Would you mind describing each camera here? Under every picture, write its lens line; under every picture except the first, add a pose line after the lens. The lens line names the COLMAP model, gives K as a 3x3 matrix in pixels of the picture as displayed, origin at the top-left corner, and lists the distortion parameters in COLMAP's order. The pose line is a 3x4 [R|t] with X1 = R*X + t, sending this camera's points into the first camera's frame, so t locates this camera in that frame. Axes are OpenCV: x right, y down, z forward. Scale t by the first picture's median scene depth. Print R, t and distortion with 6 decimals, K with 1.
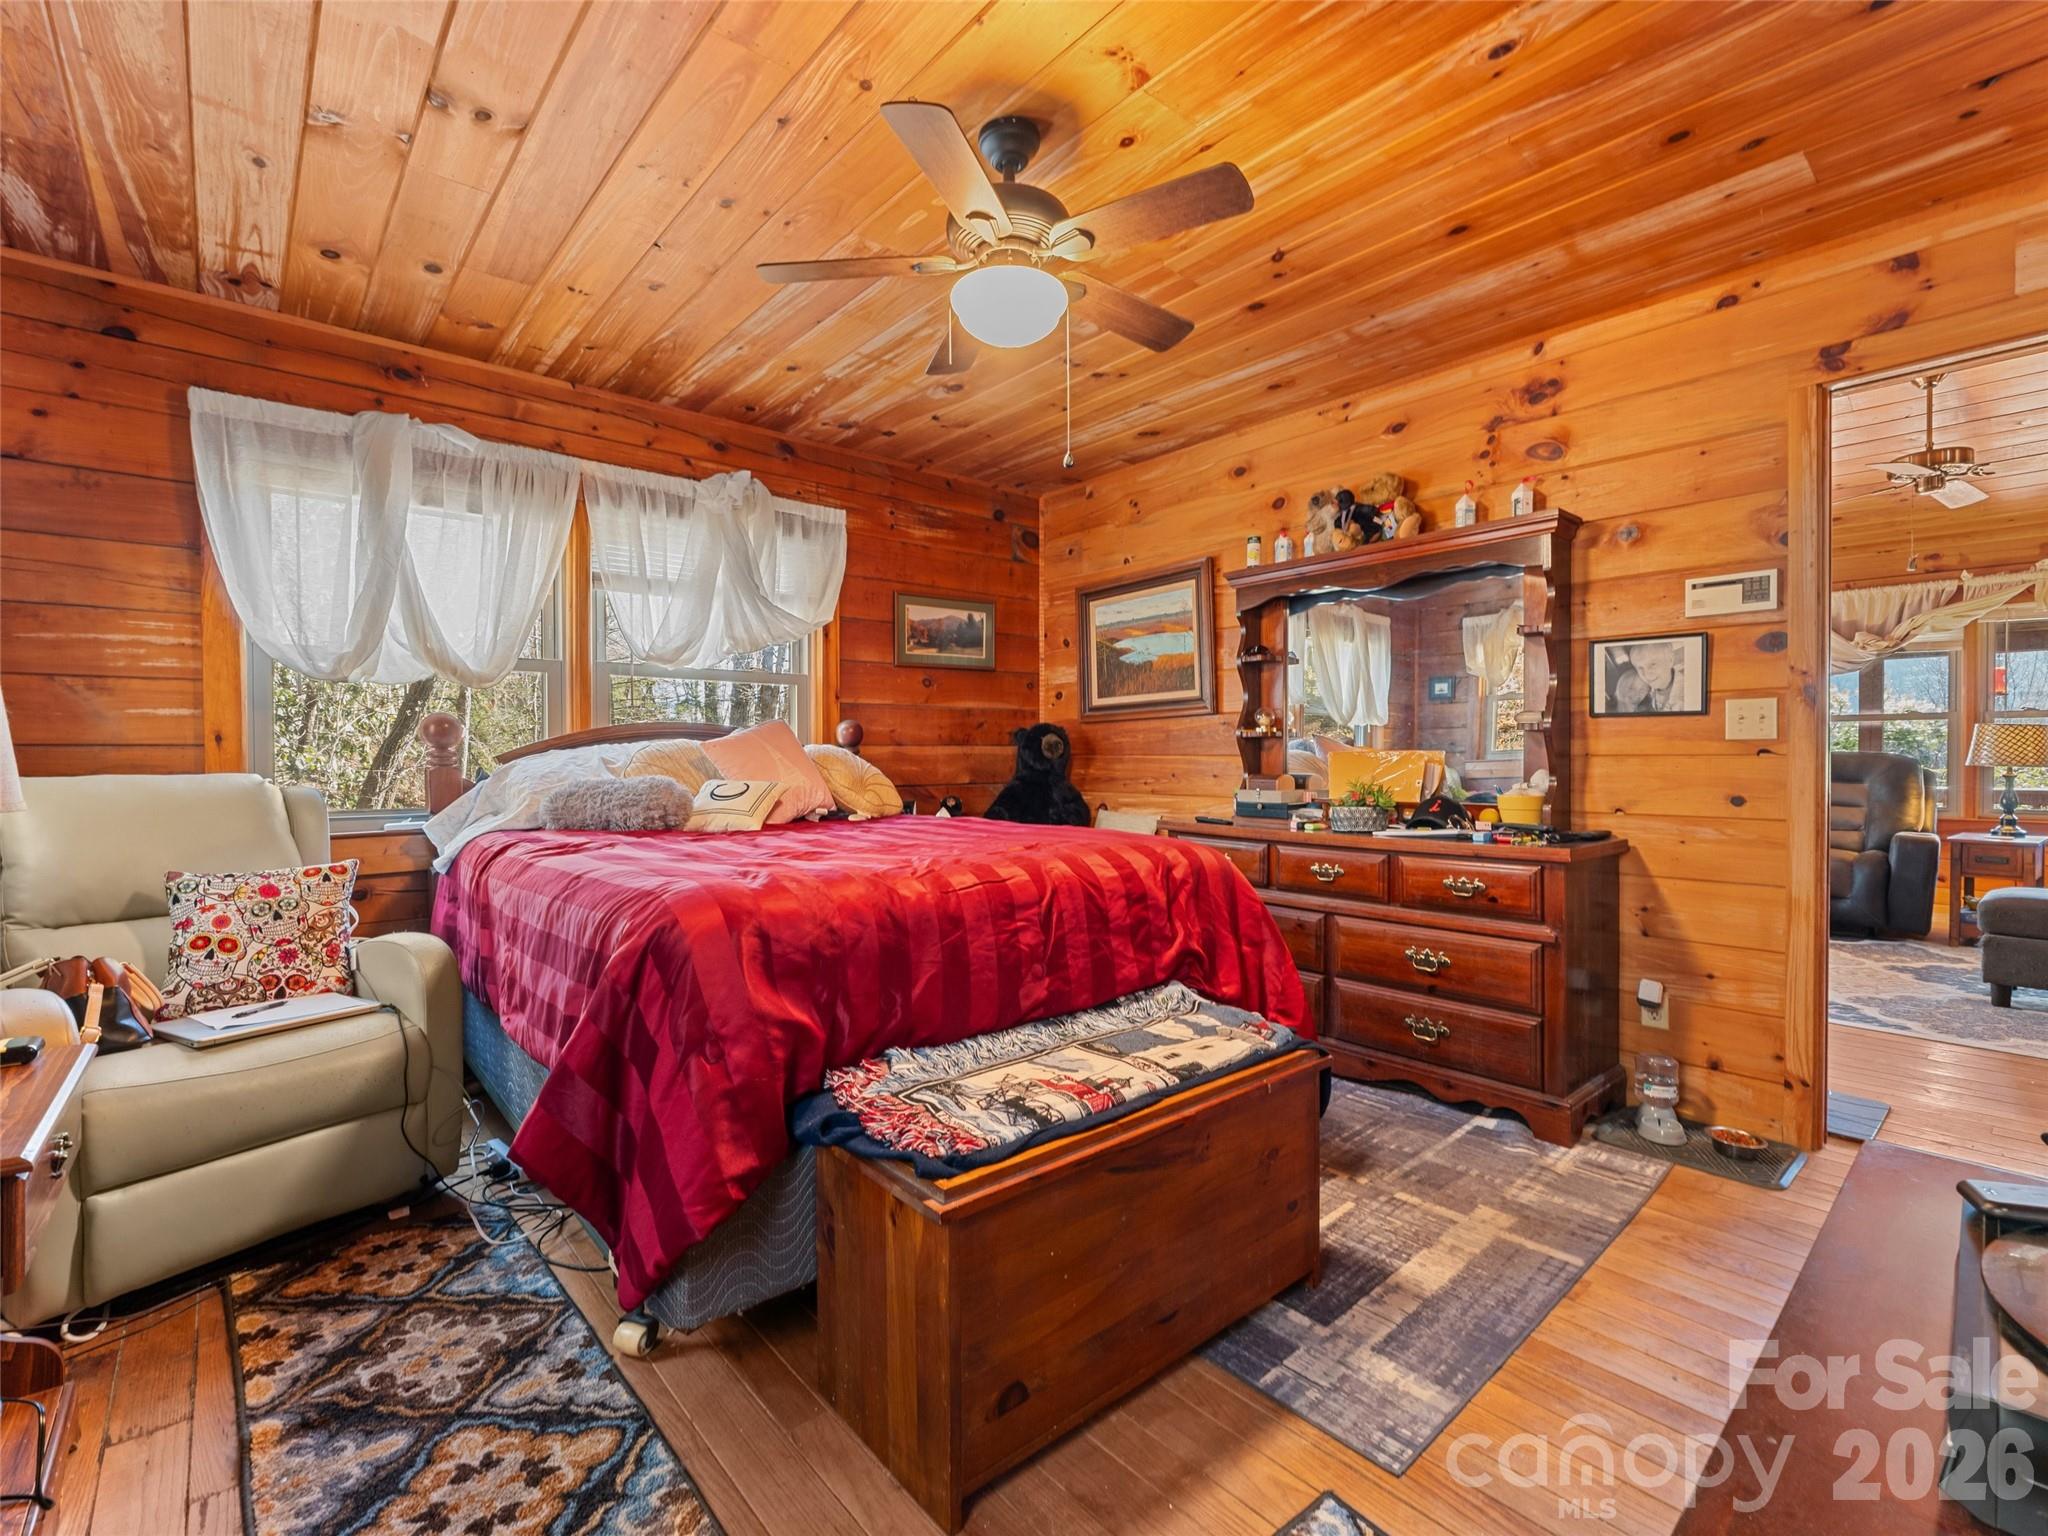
lens RADIAL K [[916.0, 0, 1023.7], [0, 916.0, 779.8], [0, 0, 1]] dist [-0.000577, 0.000068]
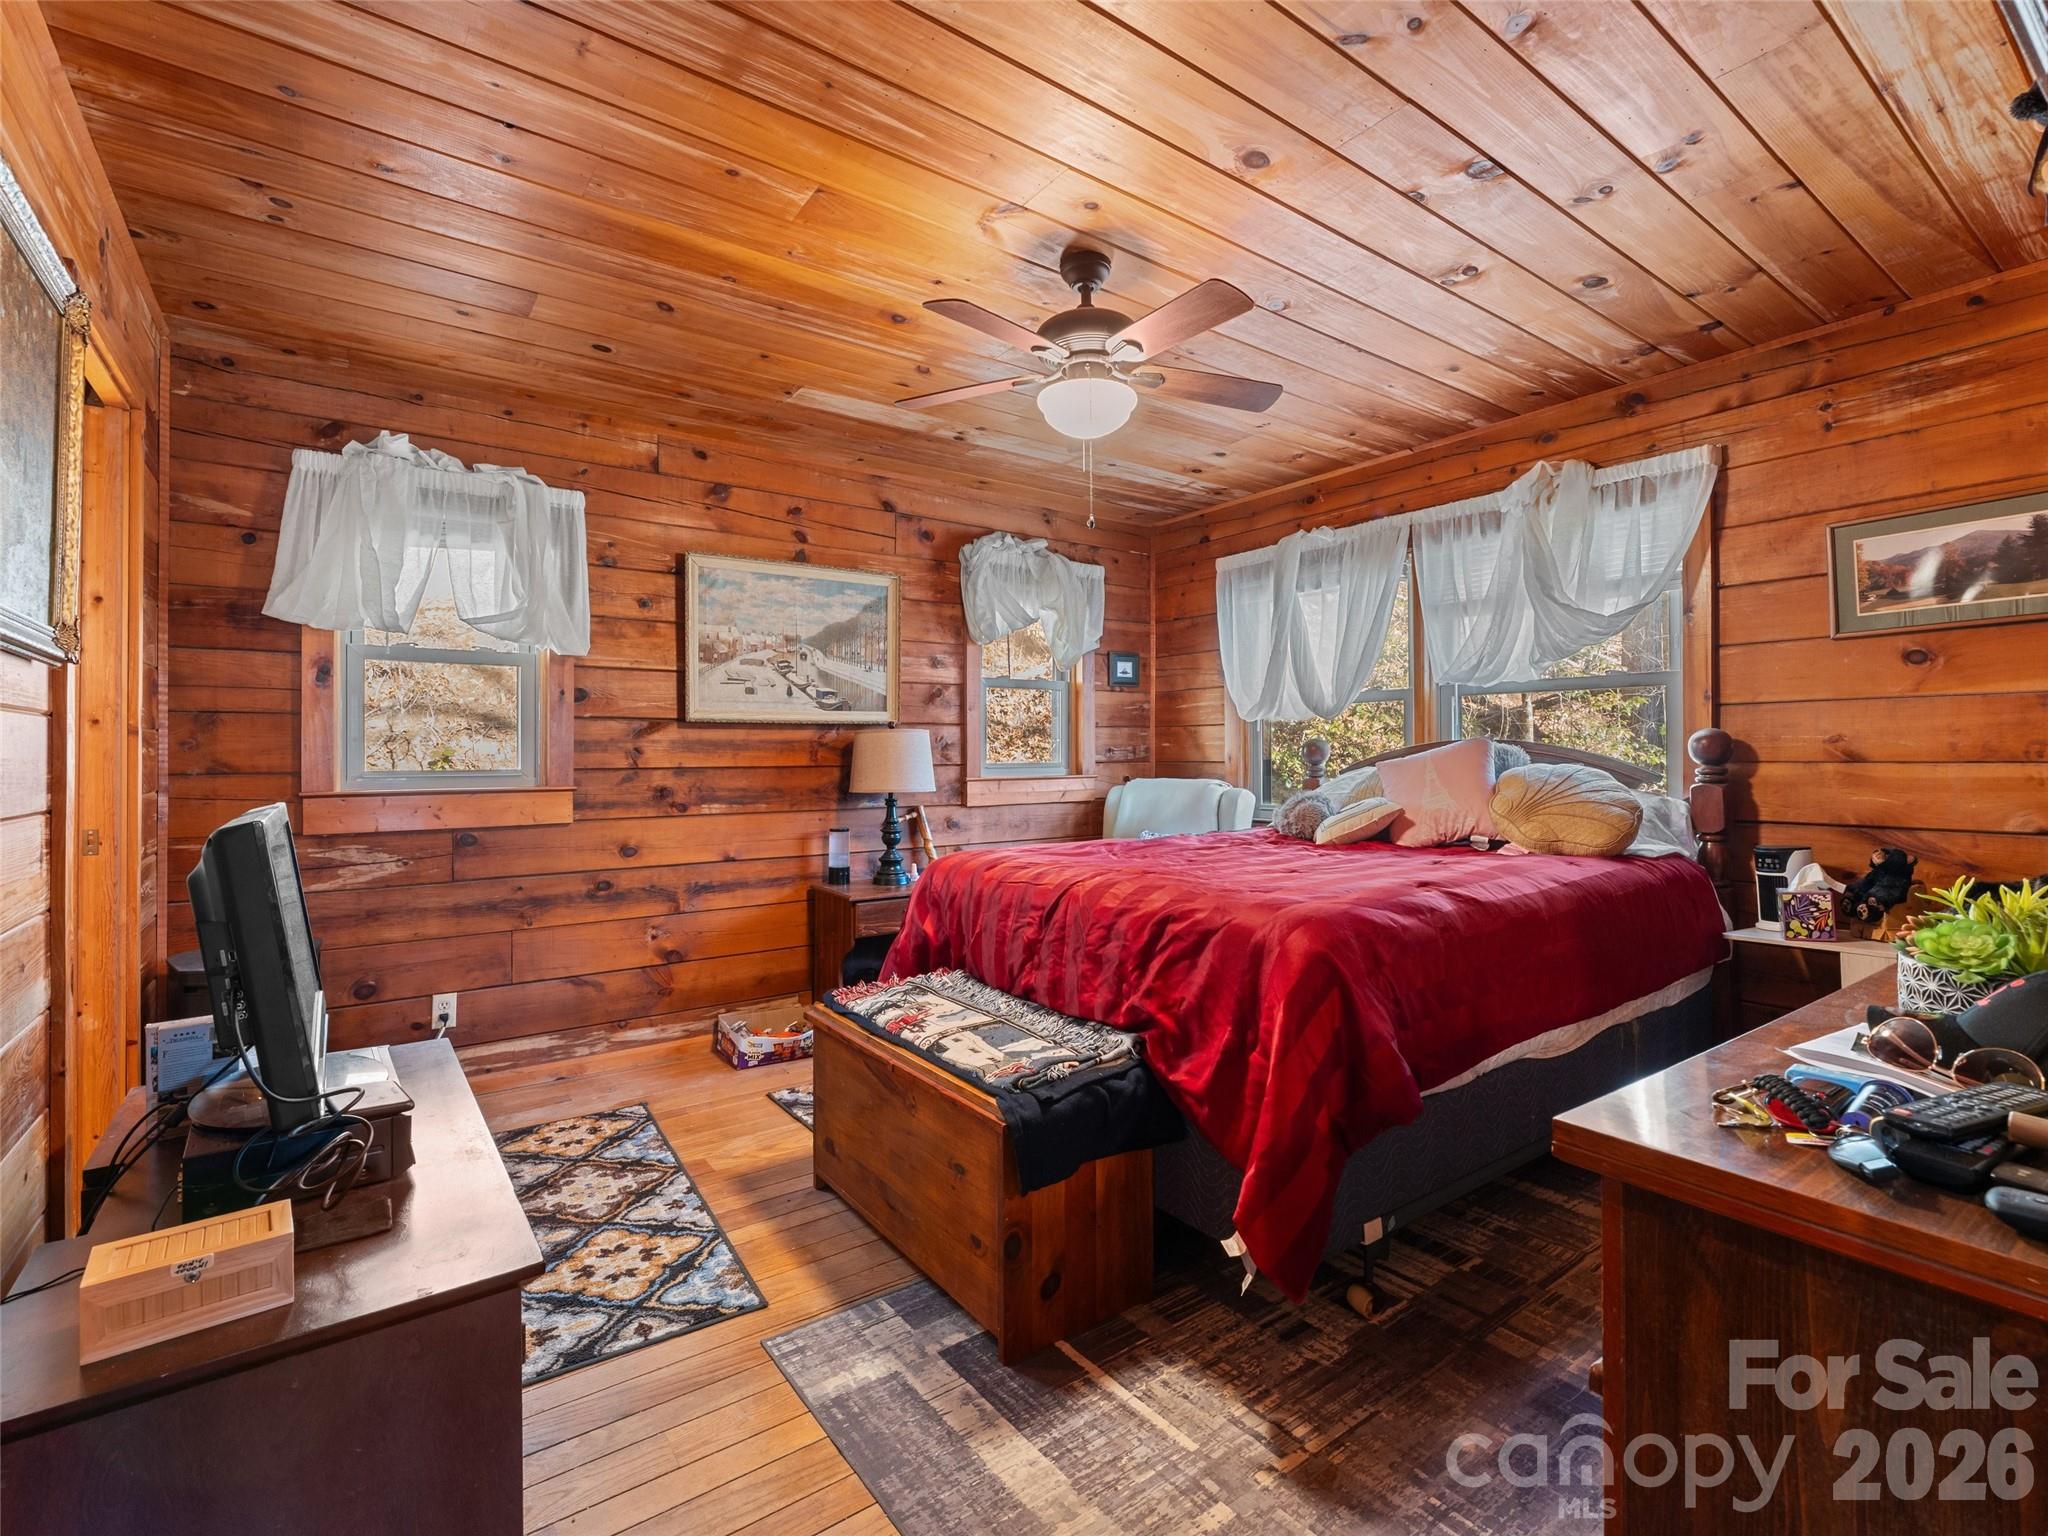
lens RADIAL K [[943.5, 0, 1019.2], [0, 943.5, 753.9], [0, 0, 1]] dist [0.000683, 0.000064]
pose [[-0.091254, 0.003597, -0.995821, 1.244040], [-0.021625, 0.999751, 0.005592, -0.075451], [0.995593, 0.022045, -0.091154, 1.060808]]
